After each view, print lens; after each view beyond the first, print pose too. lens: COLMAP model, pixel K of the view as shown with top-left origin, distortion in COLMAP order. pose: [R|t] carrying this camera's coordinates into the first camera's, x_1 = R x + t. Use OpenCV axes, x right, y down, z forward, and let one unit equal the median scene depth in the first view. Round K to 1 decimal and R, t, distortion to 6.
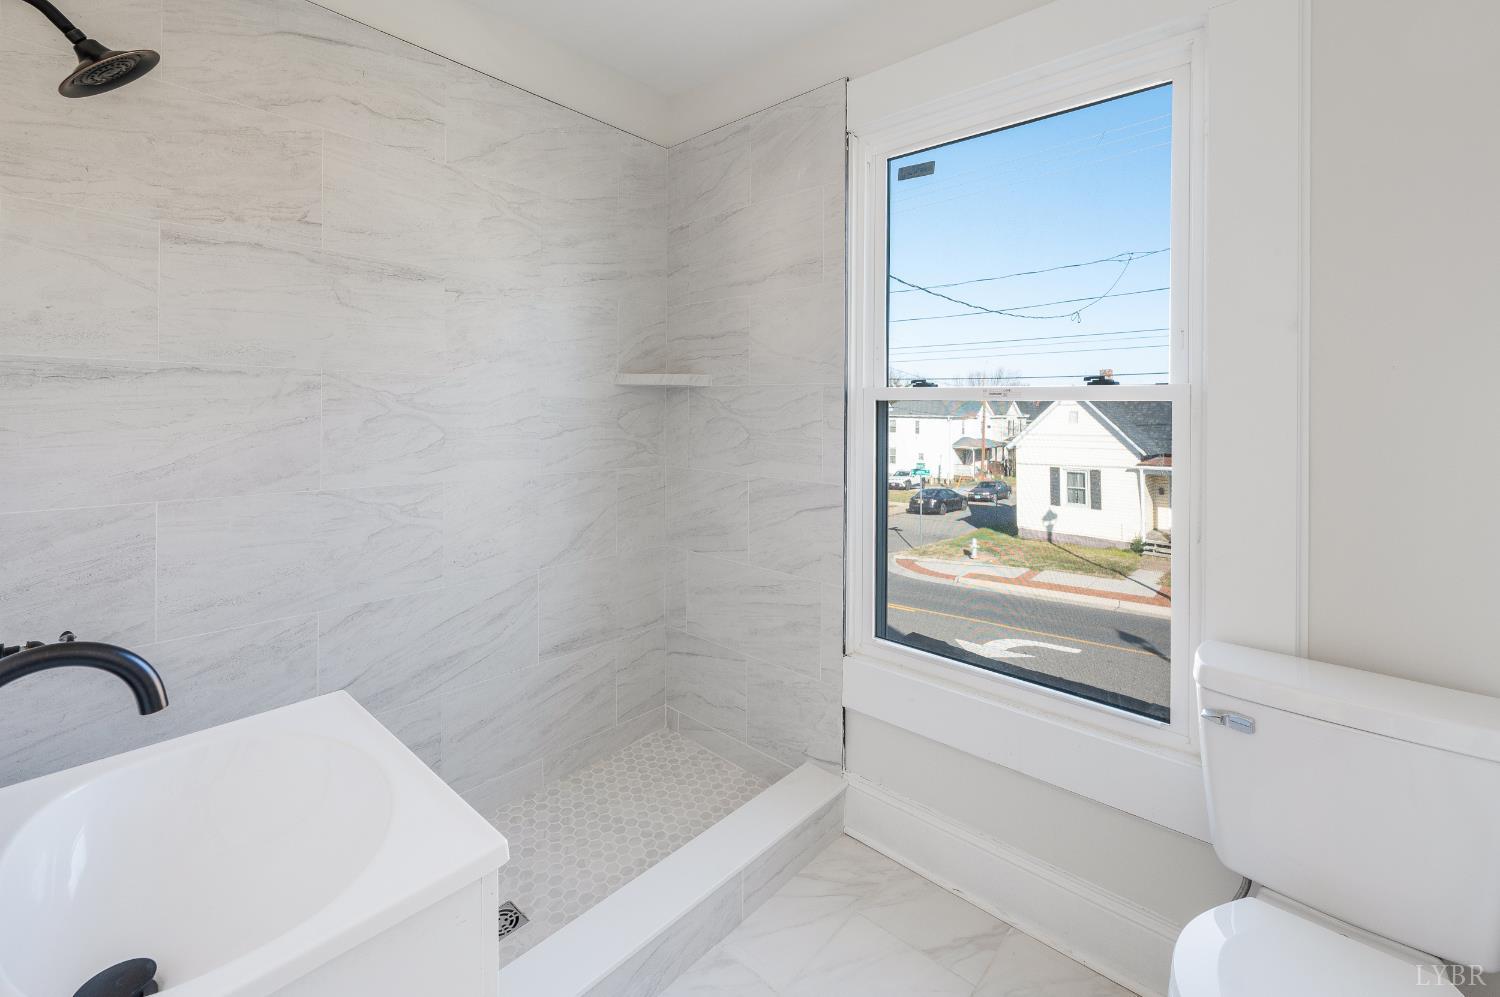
lens RADIAL K [[640.5, 0, 750.8], [0, 640.5, 395.7], [0, 0, 1]] dist [-0.000168, 0.000086]
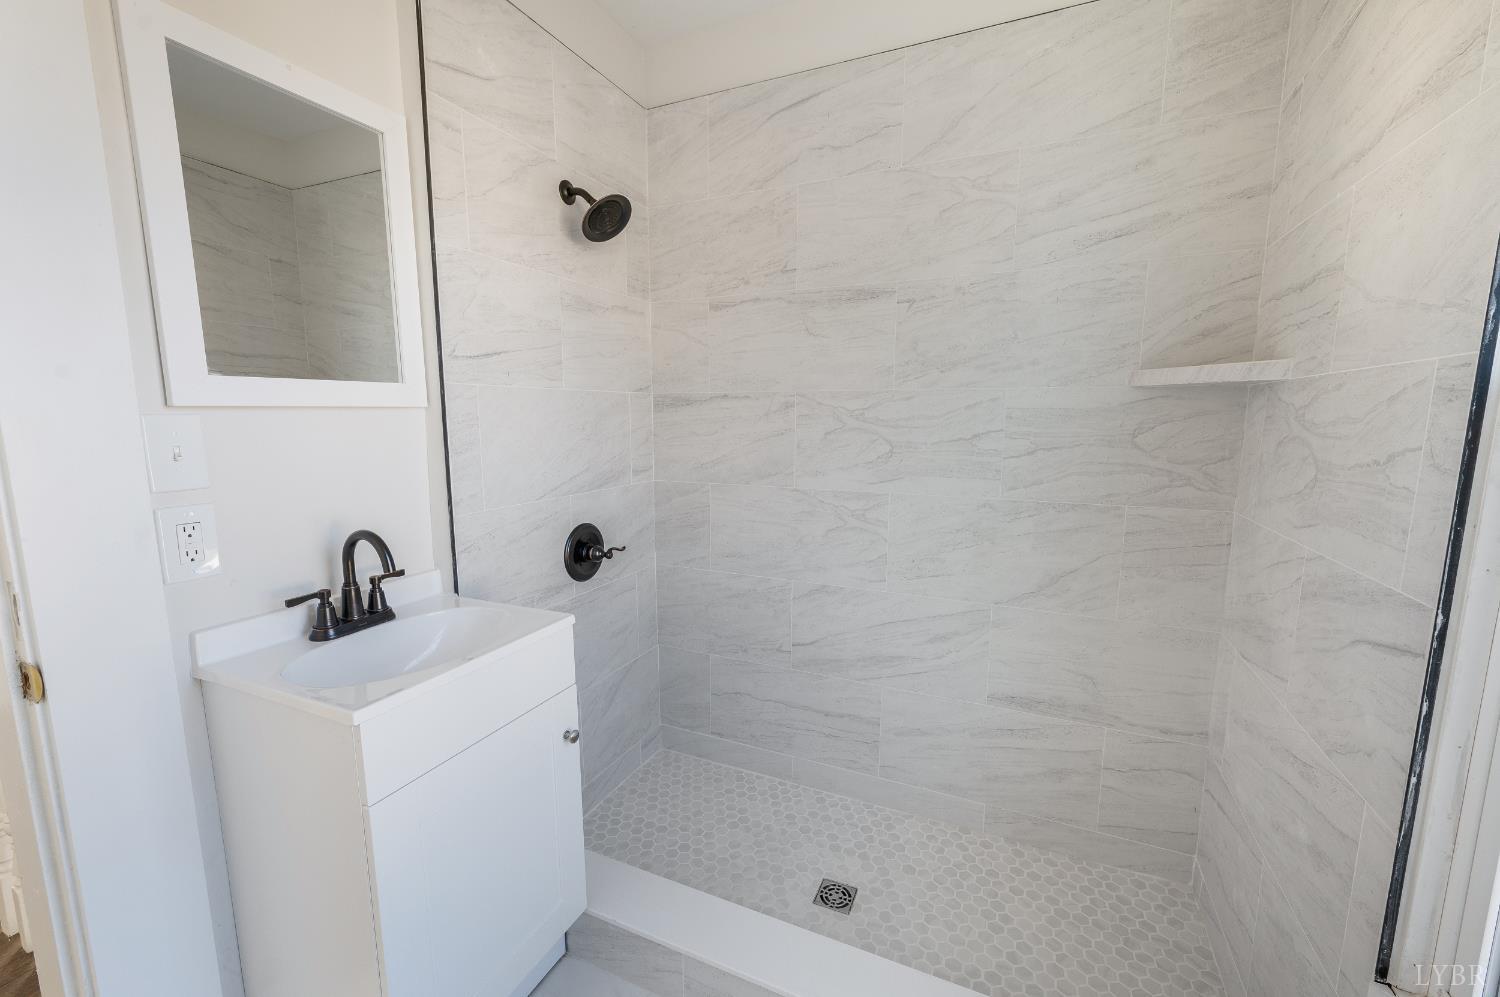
lens RADIAL K [[610.1, 0, 745.4], [0, 610.1, 496.4], [0, 0, 1]] dist [-0.000482, -0.000101]
pose [[0.289688, 0.114582, -0.950238, 0.372223], [0.025606, 0.991525, 0.127367, 0.006845], [0.956779, -0.061228, 0.284299, 0.466307]]
